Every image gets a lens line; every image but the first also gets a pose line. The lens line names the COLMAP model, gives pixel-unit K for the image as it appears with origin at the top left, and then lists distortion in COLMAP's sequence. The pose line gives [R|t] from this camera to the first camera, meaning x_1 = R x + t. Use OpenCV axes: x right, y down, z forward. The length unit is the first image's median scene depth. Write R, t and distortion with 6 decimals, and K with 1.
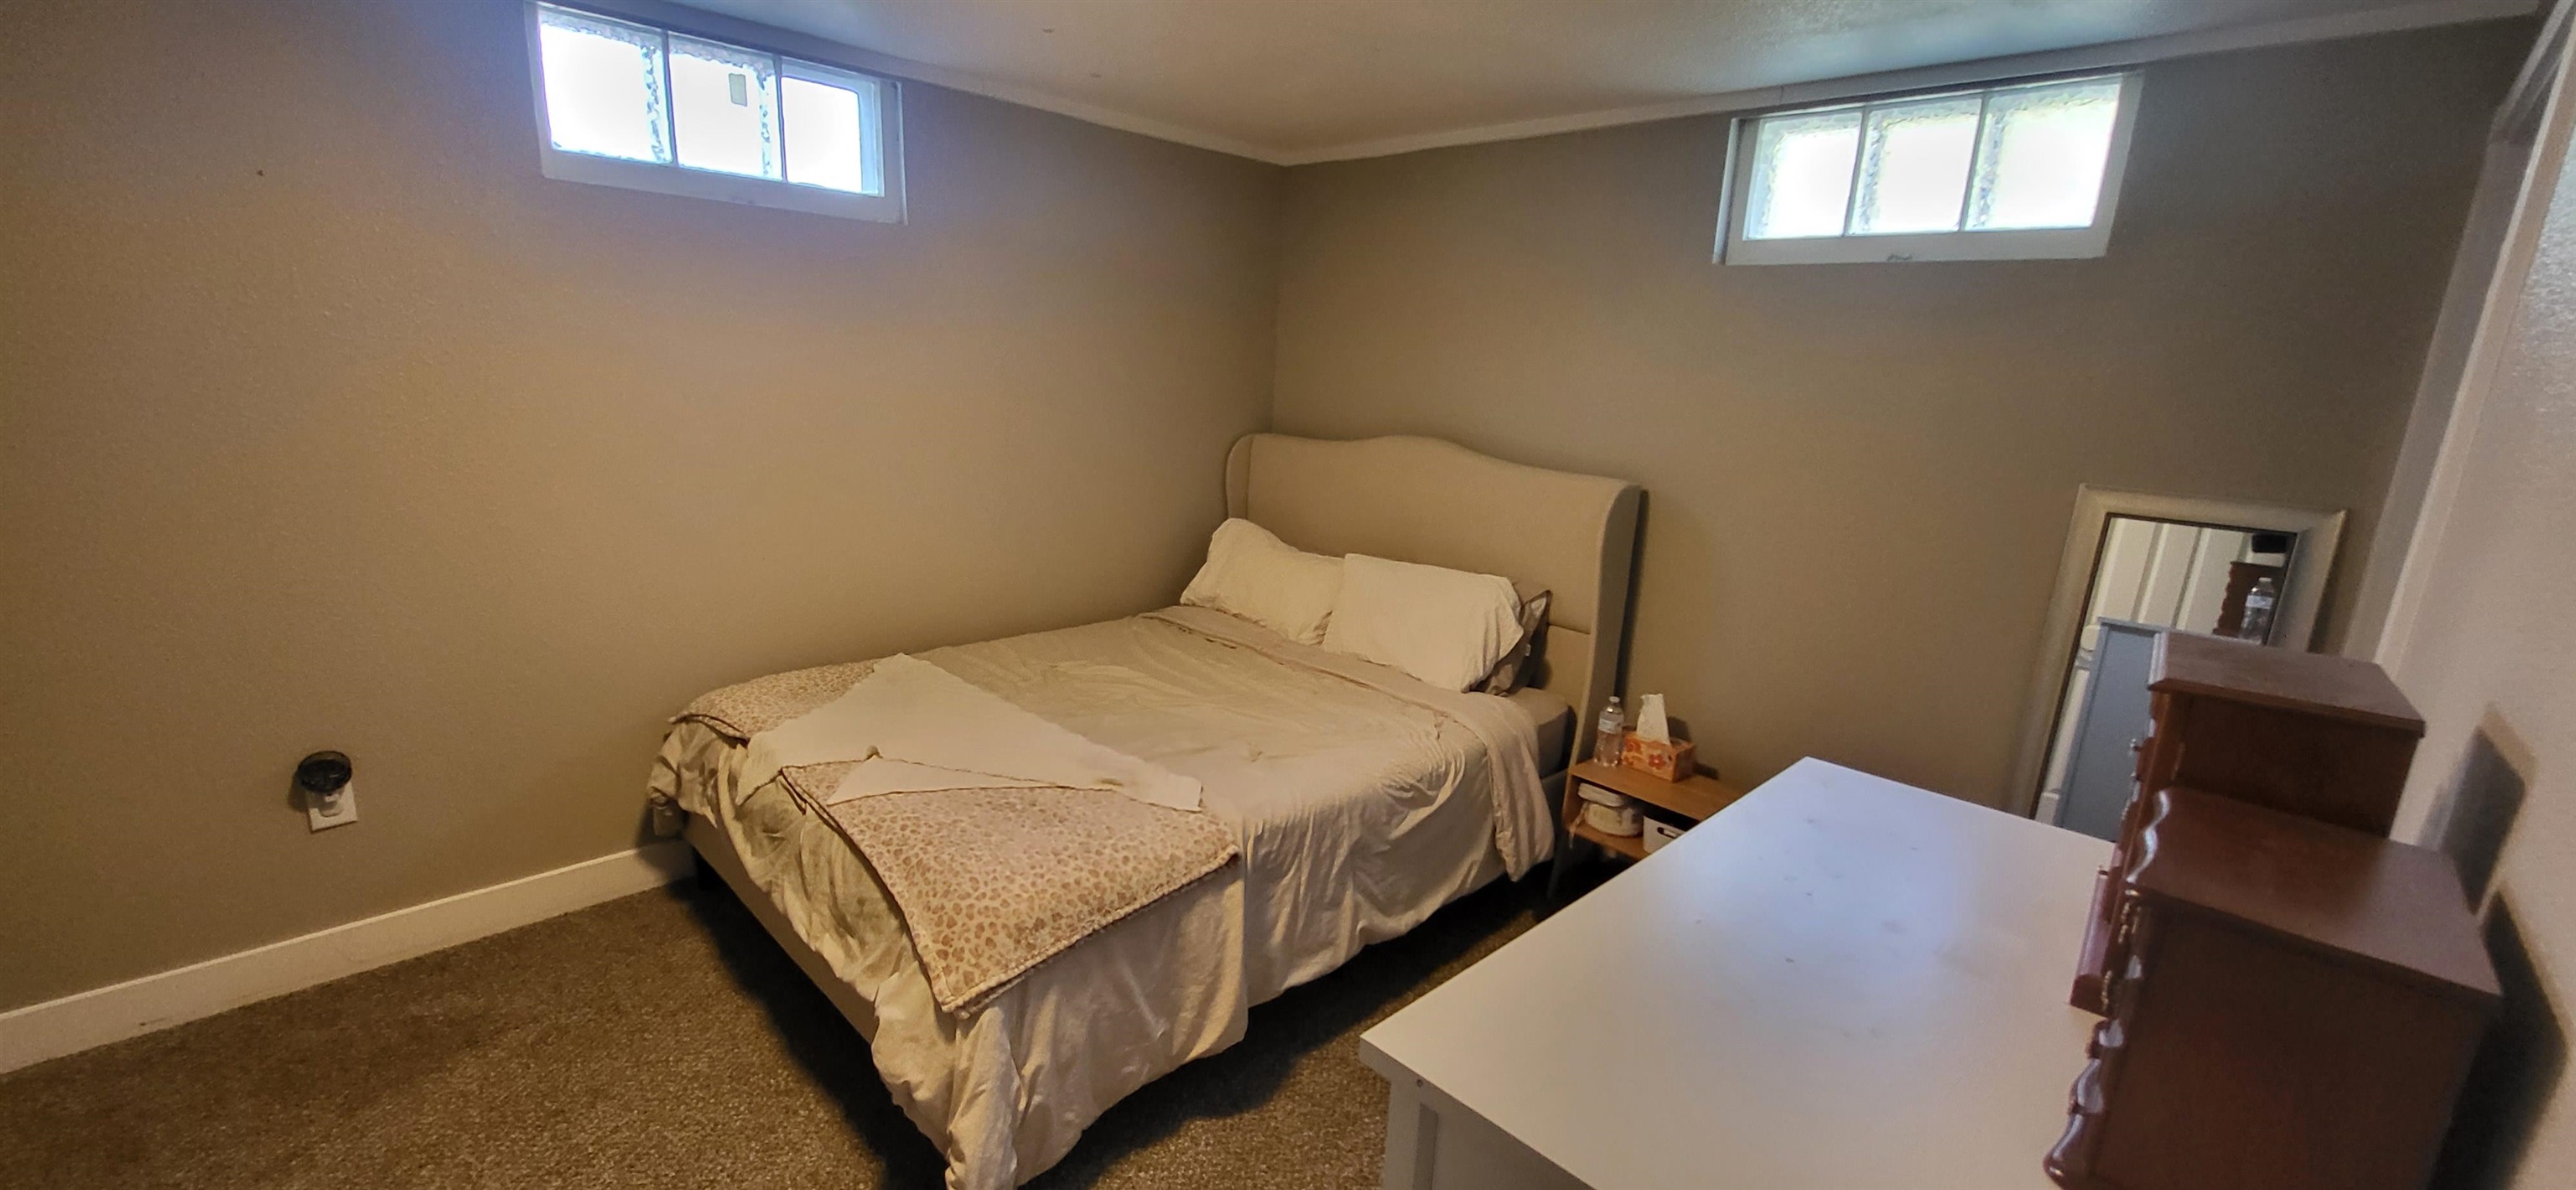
lens RADIAL K [[1018.1, 0, 1307.1], [0, 1018.1, 604.4], [0, 0, 1]] dist [-0.000535, -0.000612]
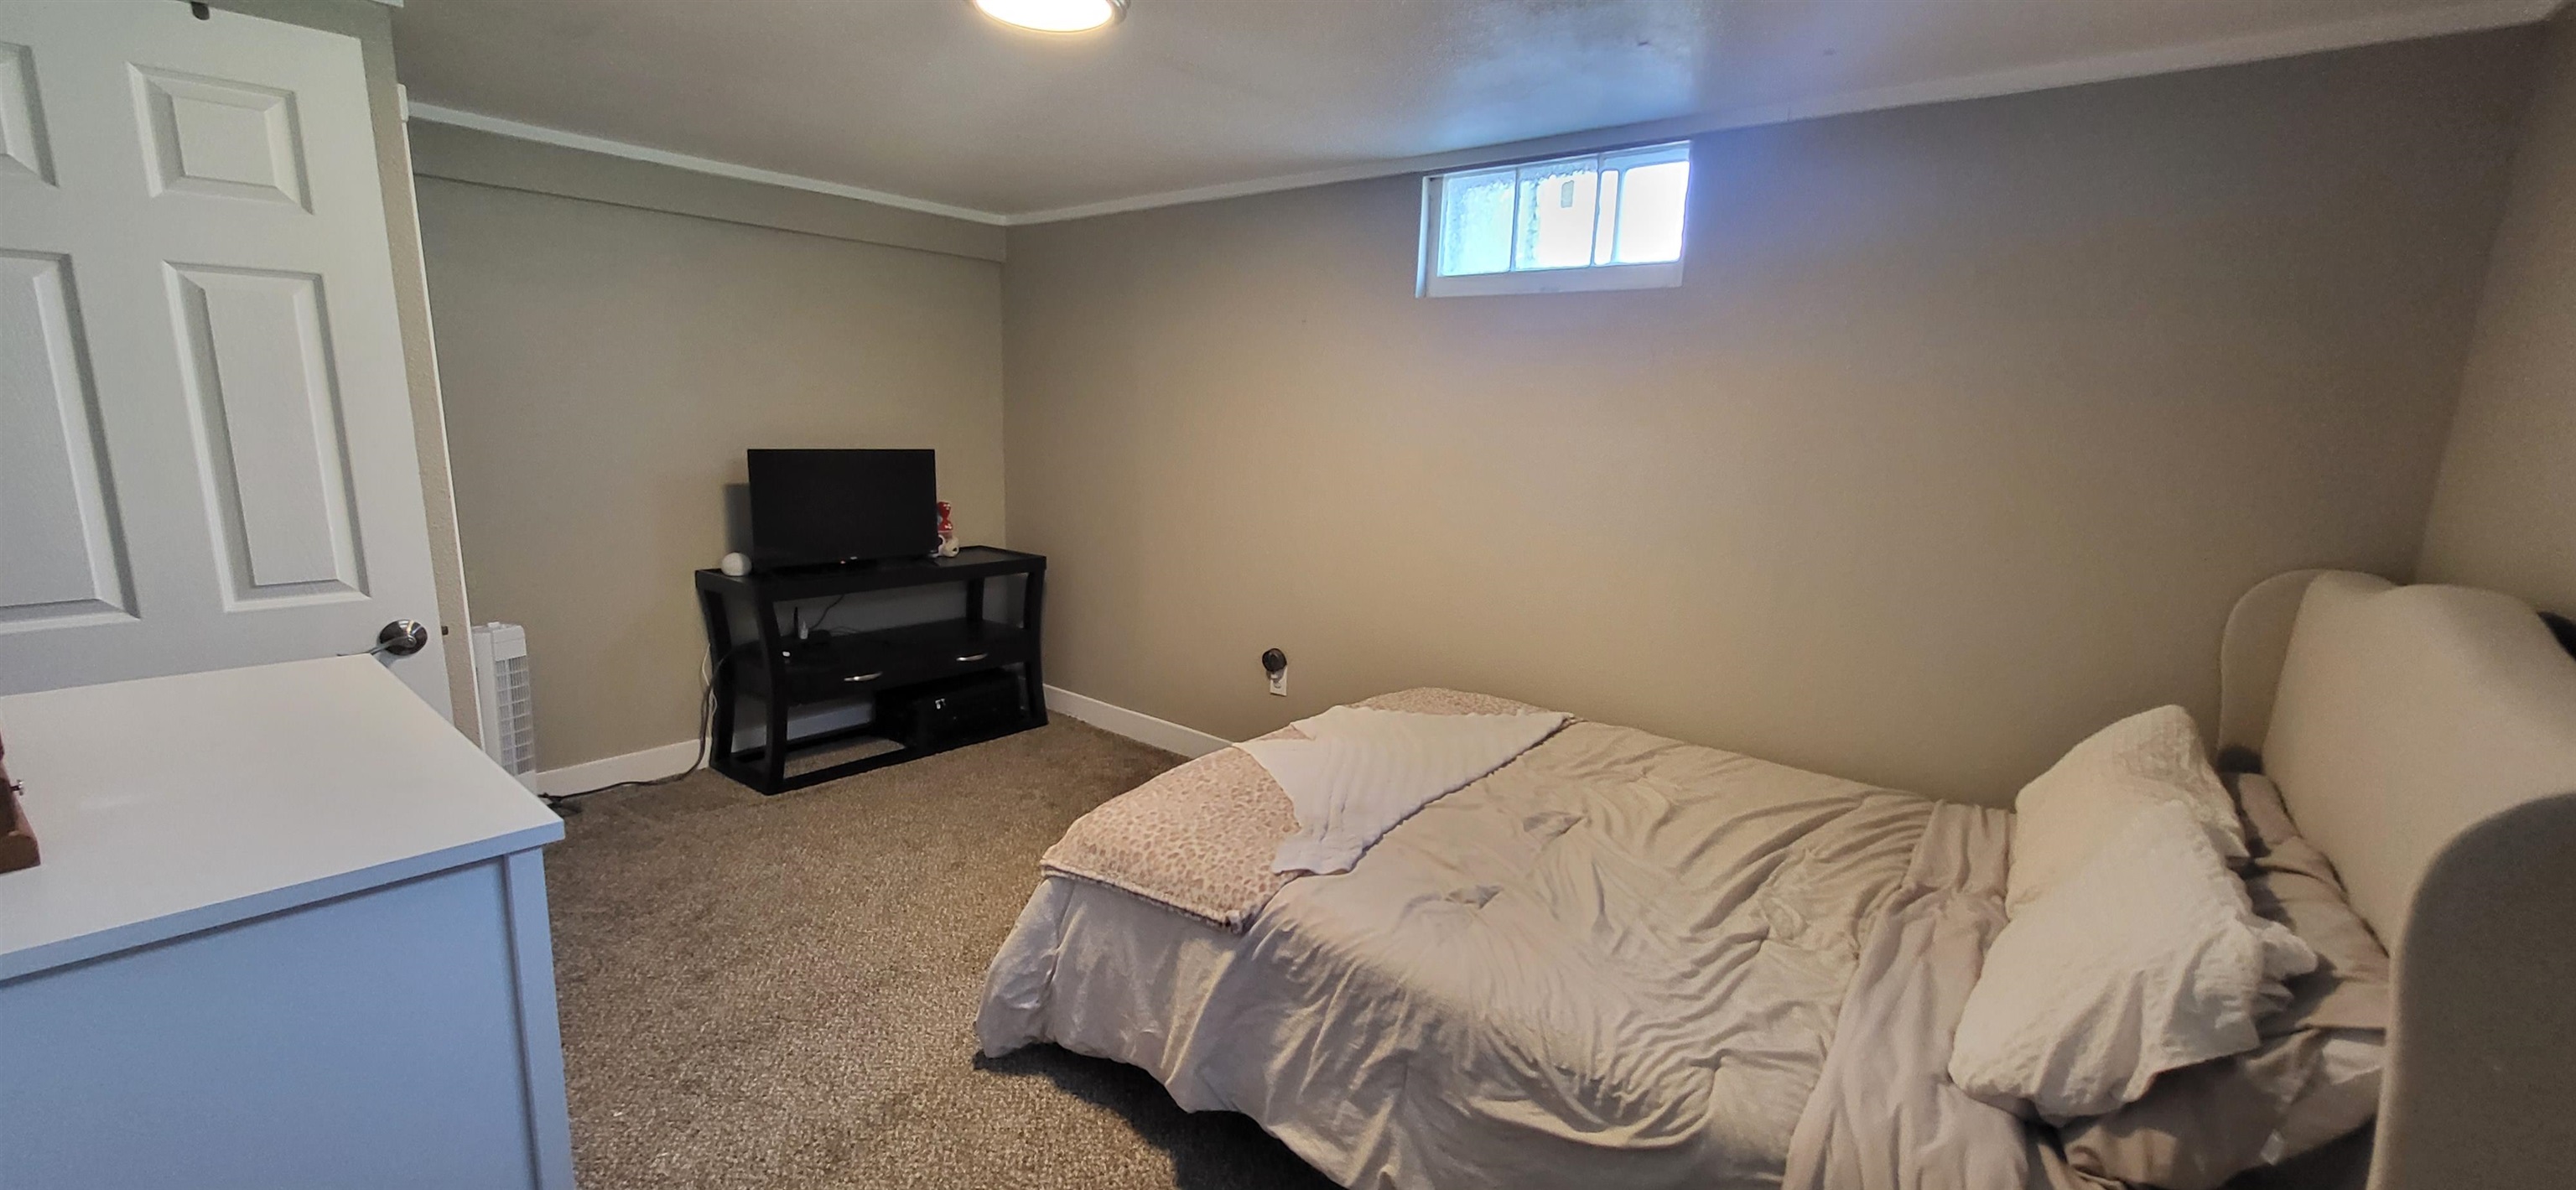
lens RADIAL K [[1018.1, 0, 1307.1], [0, 1018.1, 604.4], [0, 0, 1]] dist [-0.000535, -0.000612]
pose [[0.104227, 0.142920, -0.984231, 0.664002], [-0.259455, 0.959260, 0.111819, -0.121748], [0.960114, 0.243709, 0.137063, 0.726905]]
